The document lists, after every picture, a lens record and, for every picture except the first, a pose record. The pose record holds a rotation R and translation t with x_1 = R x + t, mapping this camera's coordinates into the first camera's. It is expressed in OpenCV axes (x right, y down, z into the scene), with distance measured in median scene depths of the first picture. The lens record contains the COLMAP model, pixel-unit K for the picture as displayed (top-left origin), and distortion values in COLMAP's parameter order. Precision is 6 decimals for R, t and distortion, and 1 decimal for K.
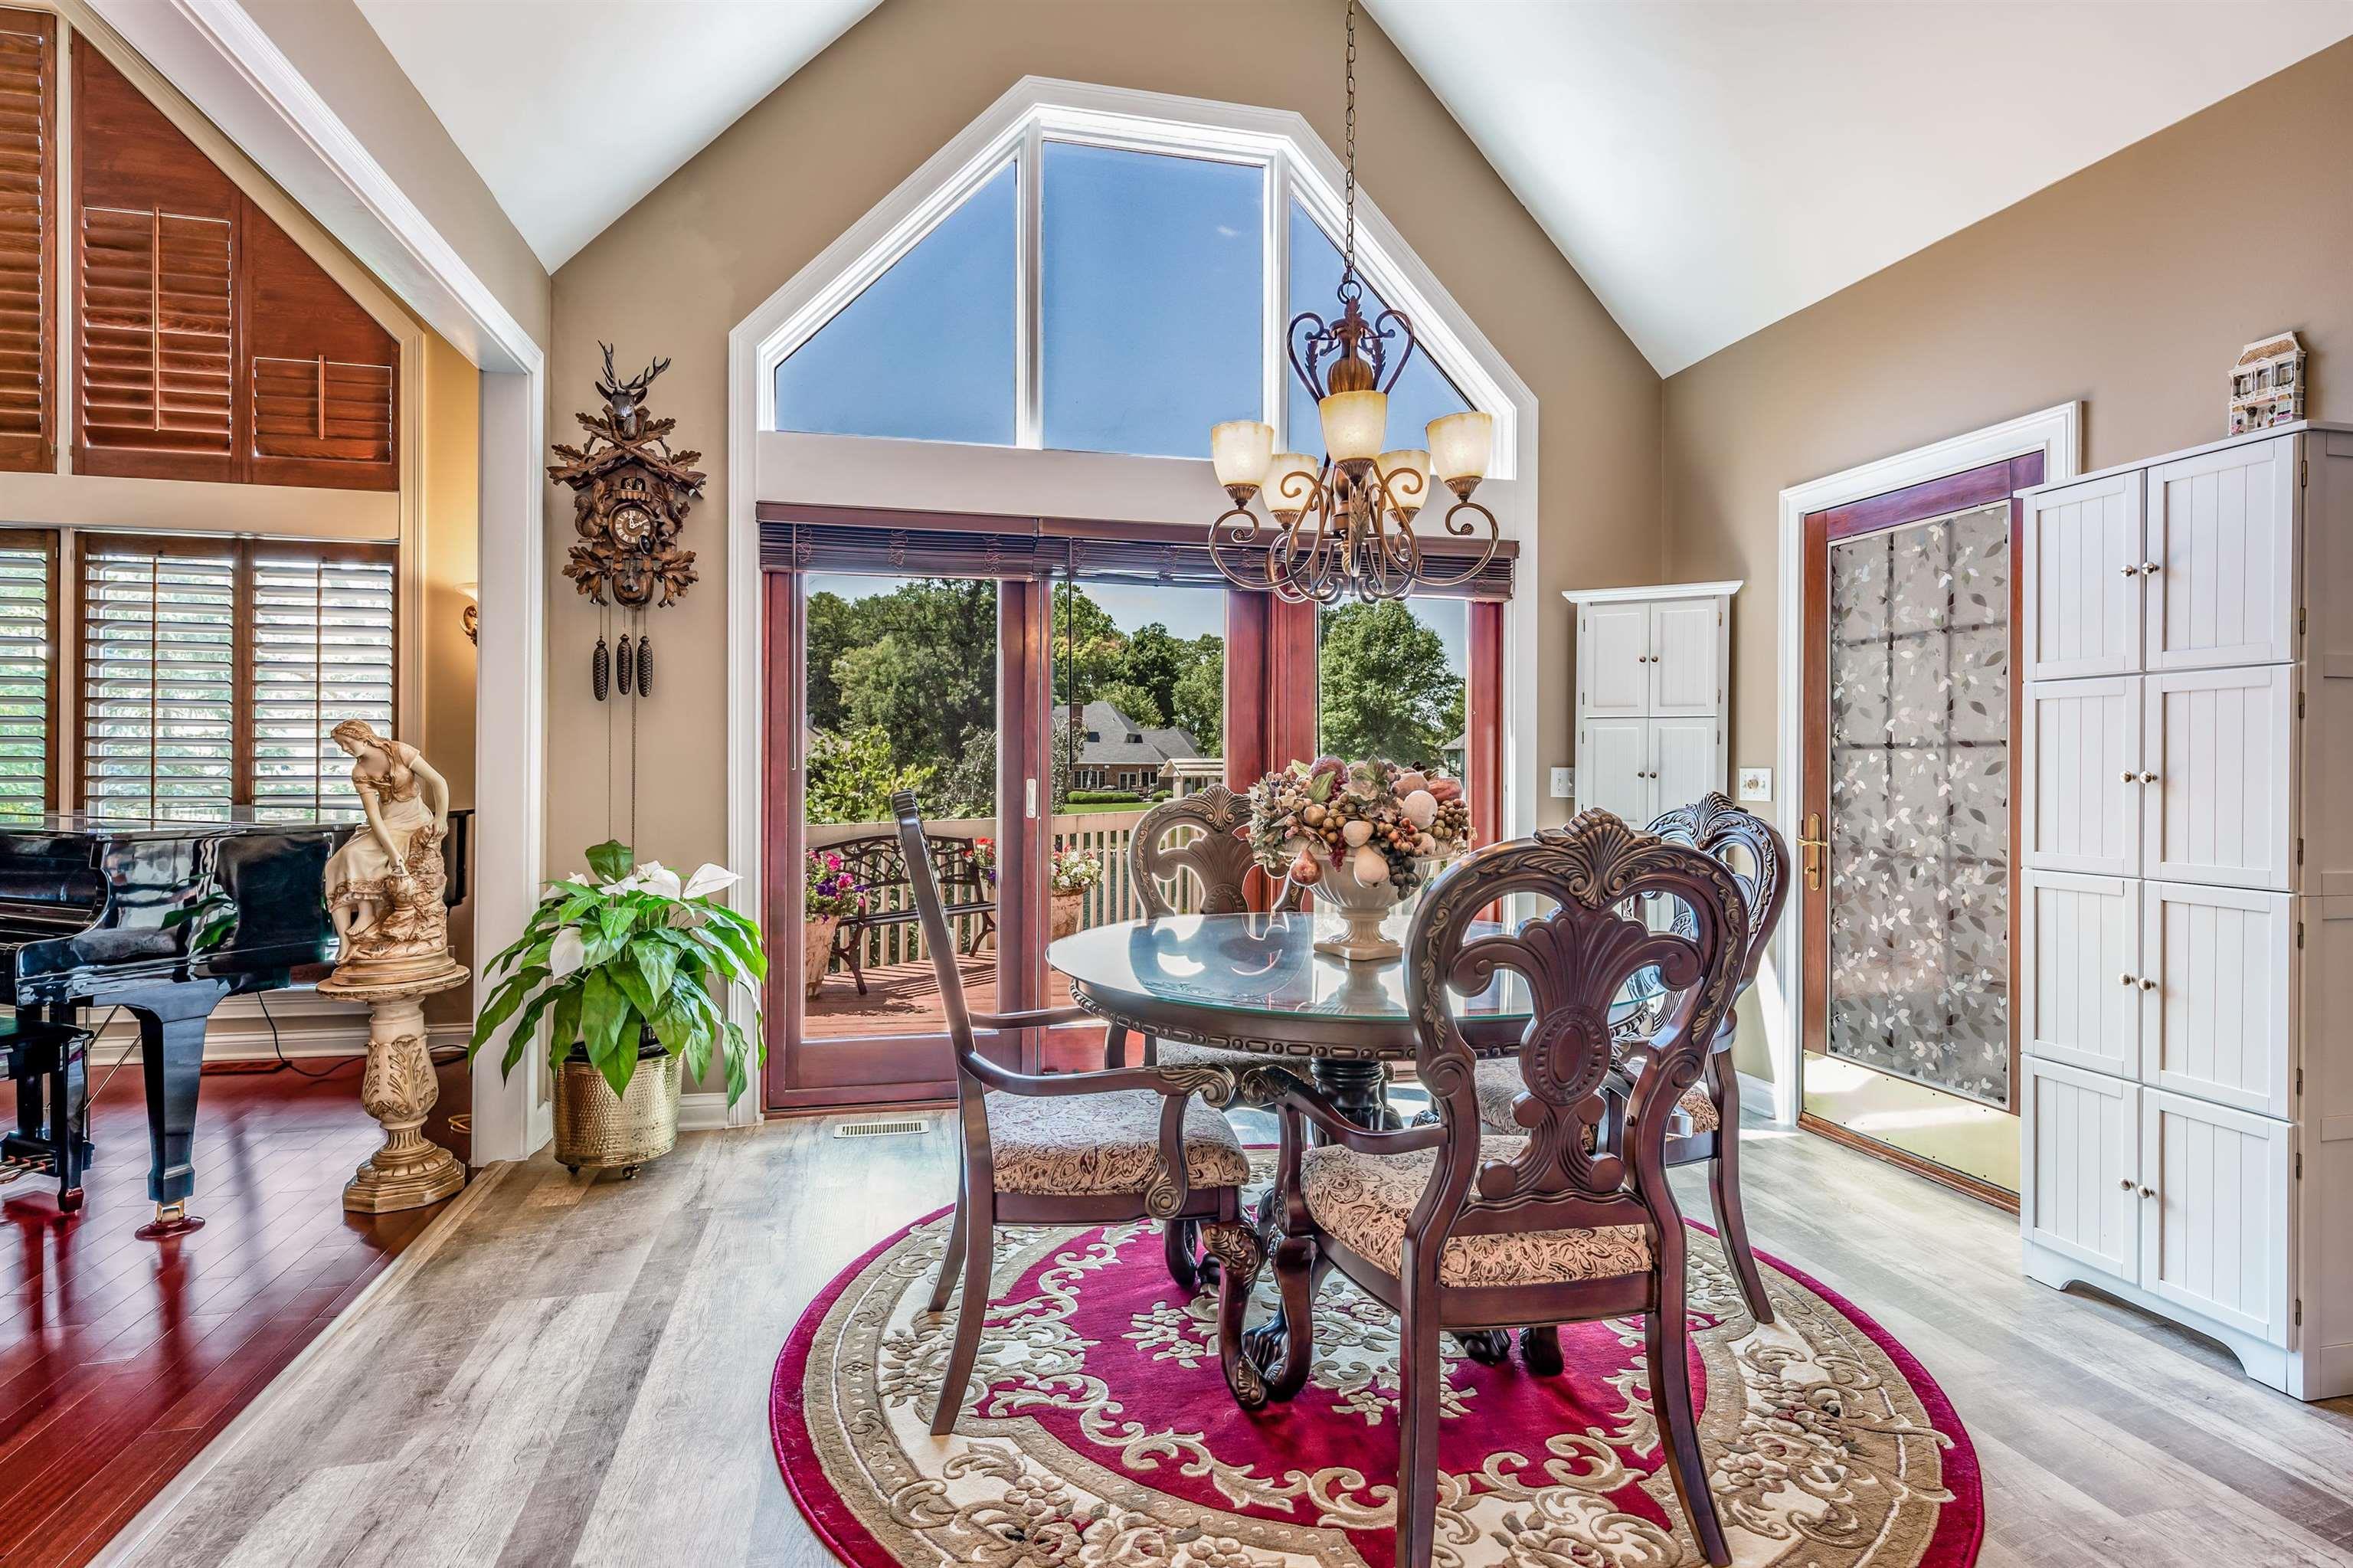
lens RADIAL K [[1245.3, 0, 1178.0], [0, 1245.3, 771.7], [0, 0, 1]] dist [0.000423, -0.000012]
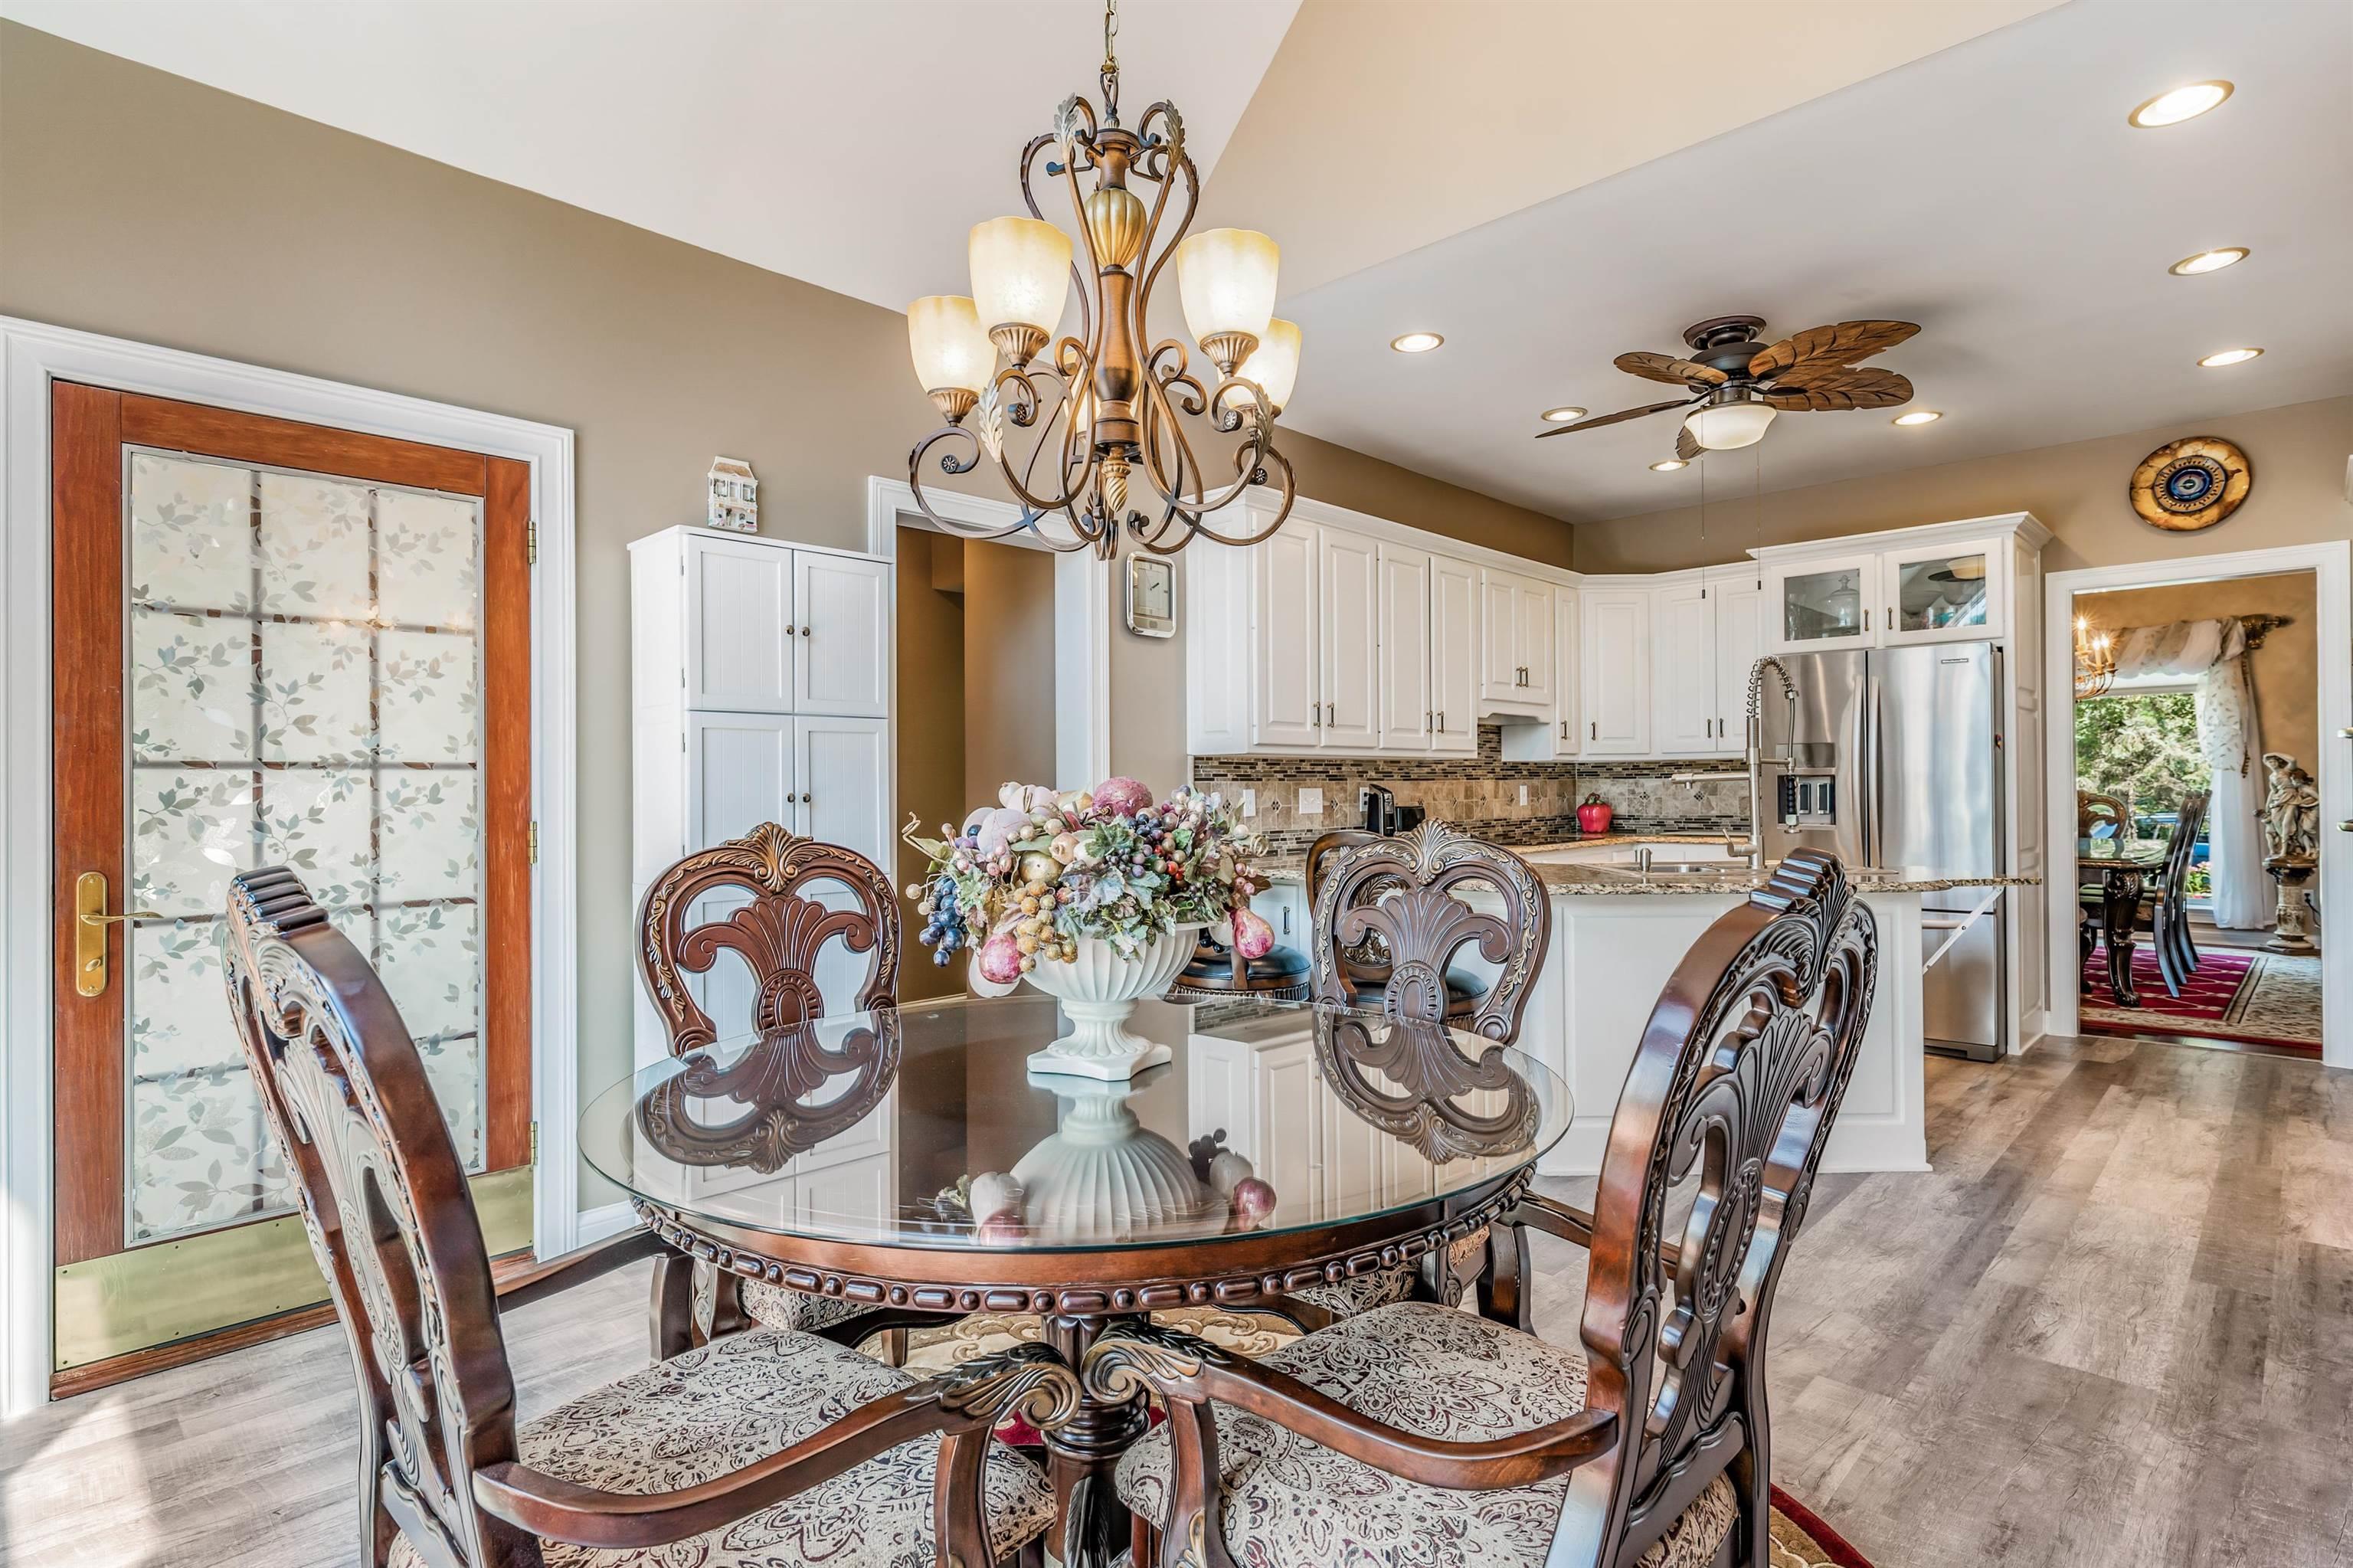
lens RADIAL K [[1179.2, 0, 1176.5], [0, 1179.2, 784.0], [0, 0, 1]] dist [-0.000912, -0.000375]
pose [[-0.541402, 0.000322, 0.840763, -0.290456], [0.009058, 0.999944, 0.005450, -0.008466], [-0.840715, 0.010566, -0.541375, 0.908122]]
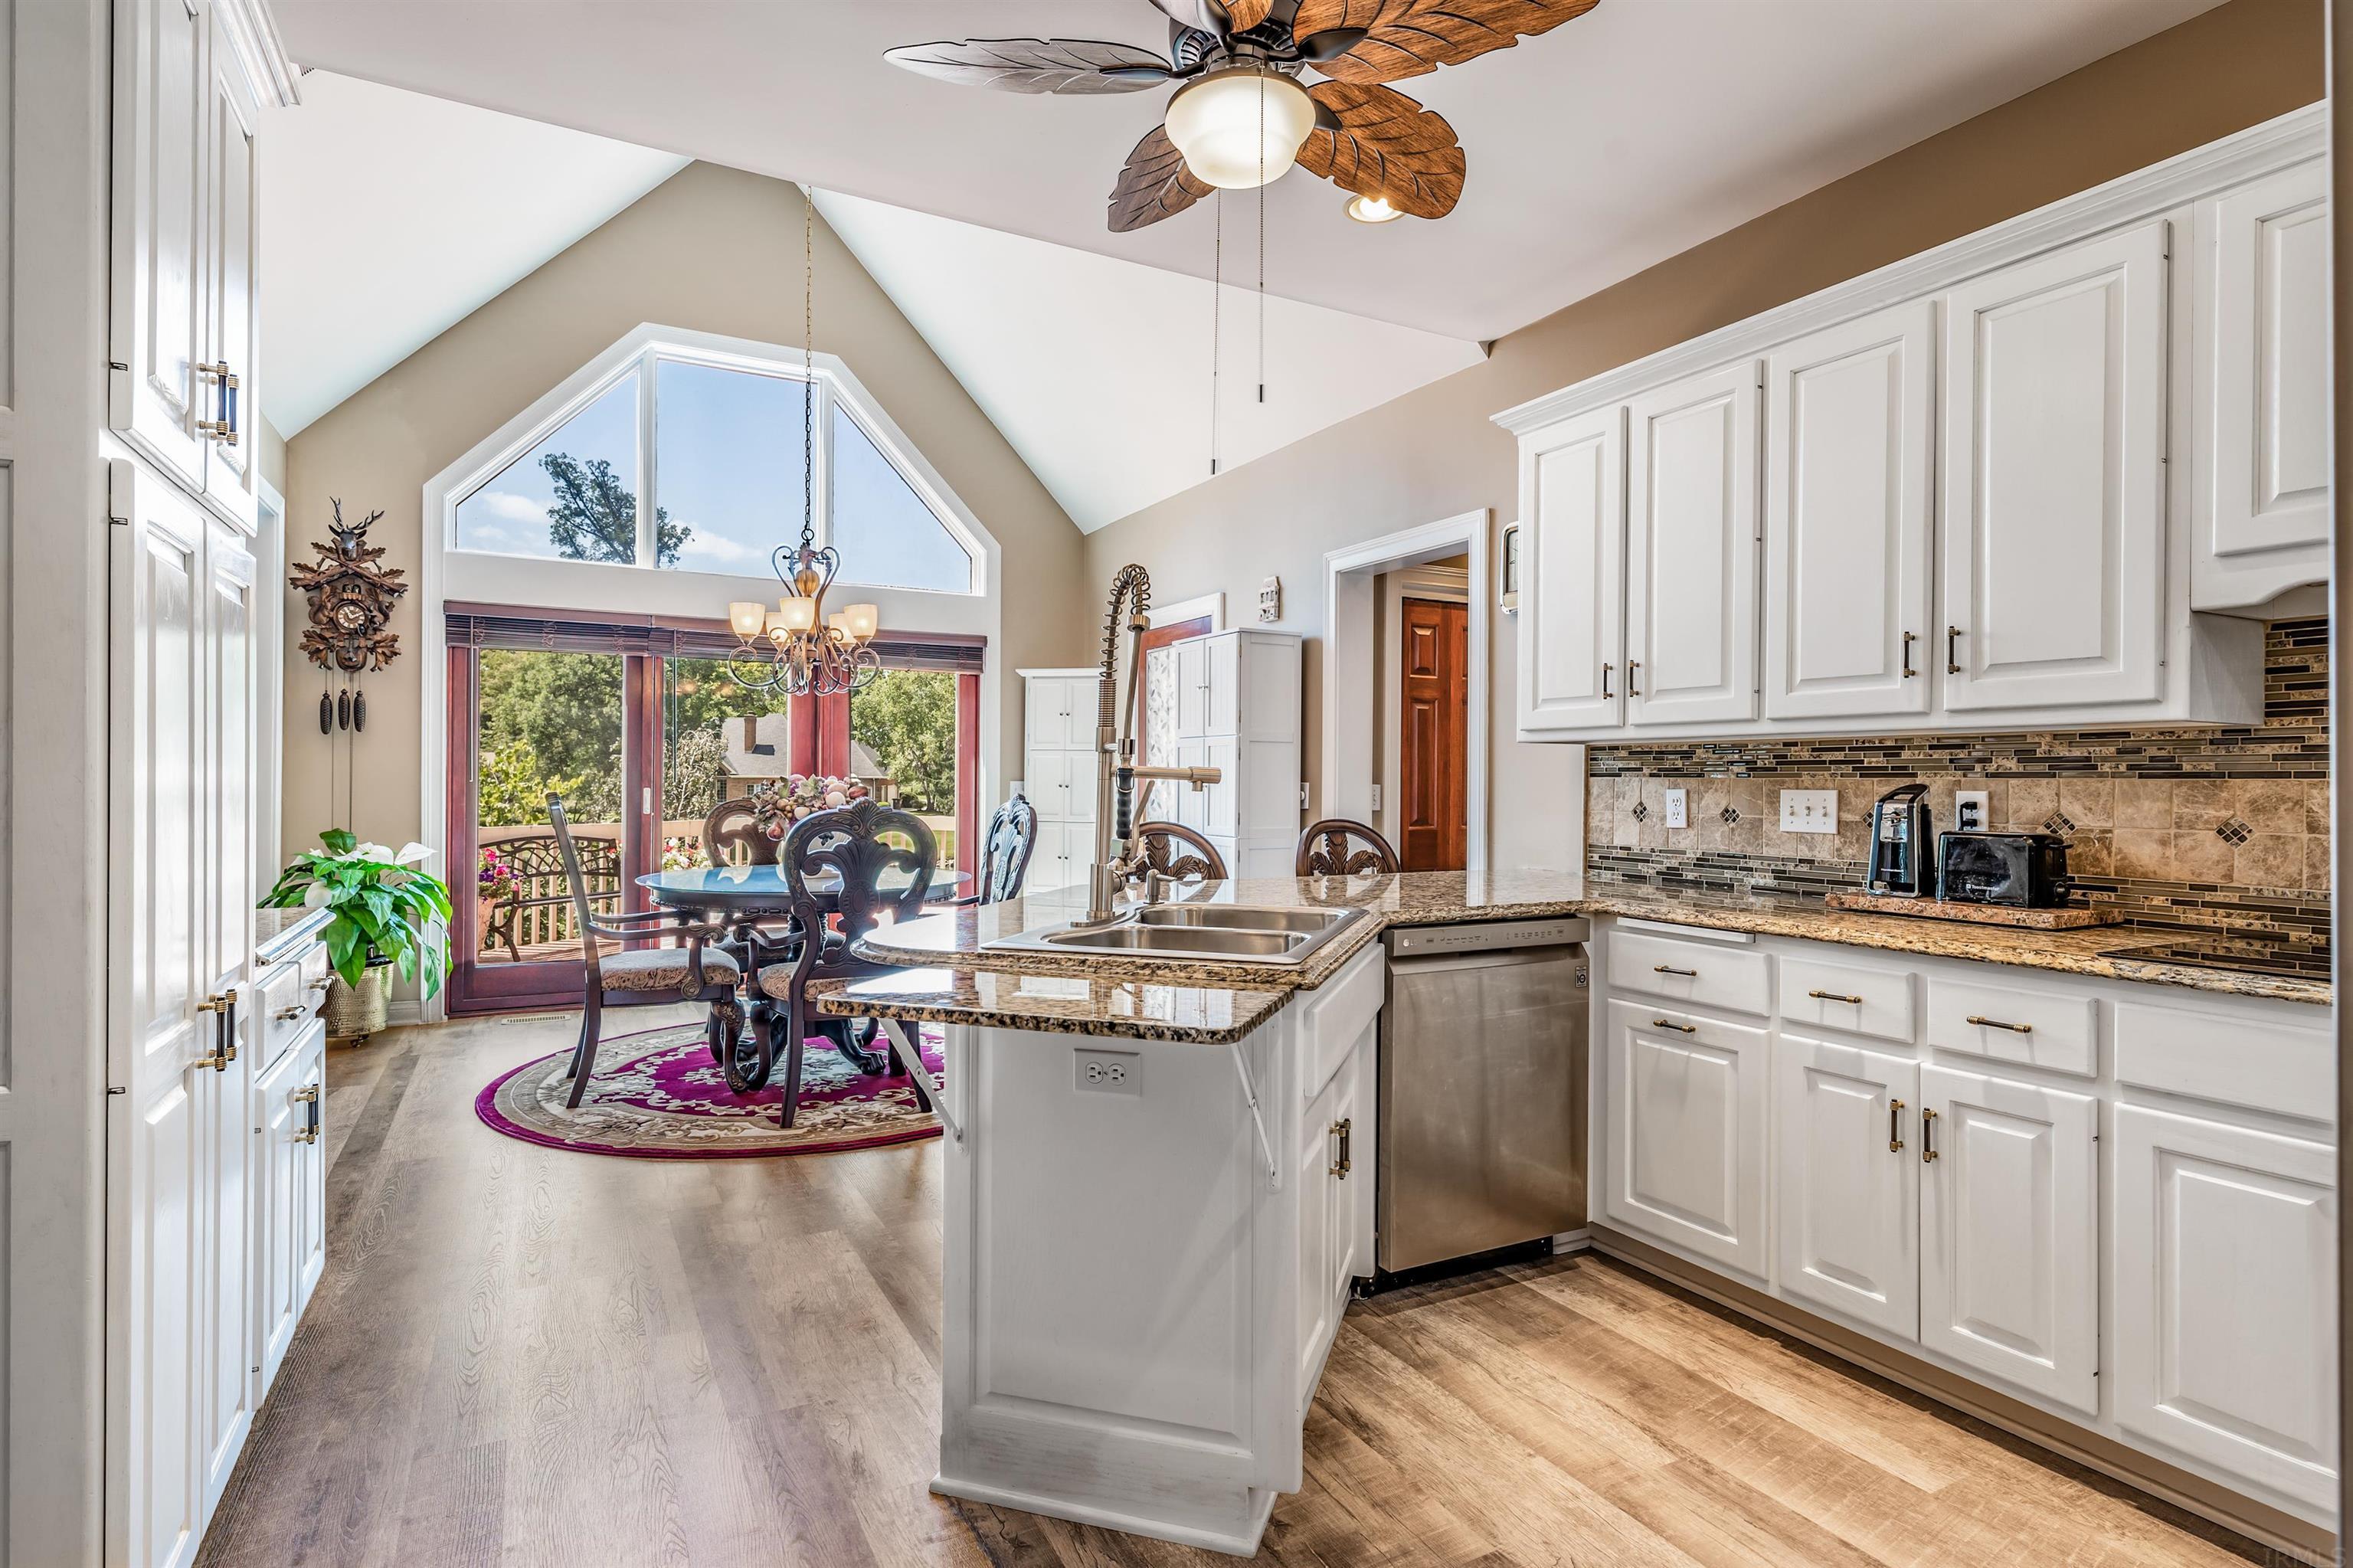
lens RADIAL K [[1179.2, 0, 1176.5], [0, 1179.2, 784.0], [0, 0, 1]] dist [-0.000912, -0.000375]
pose [[0.963988, 0.001335, 0.265942, 0.141667], [-0.001001, 0.999999, -0.001393, 0.002998], [-0.265943, 0.001077, 0.963988, -0.637511]]
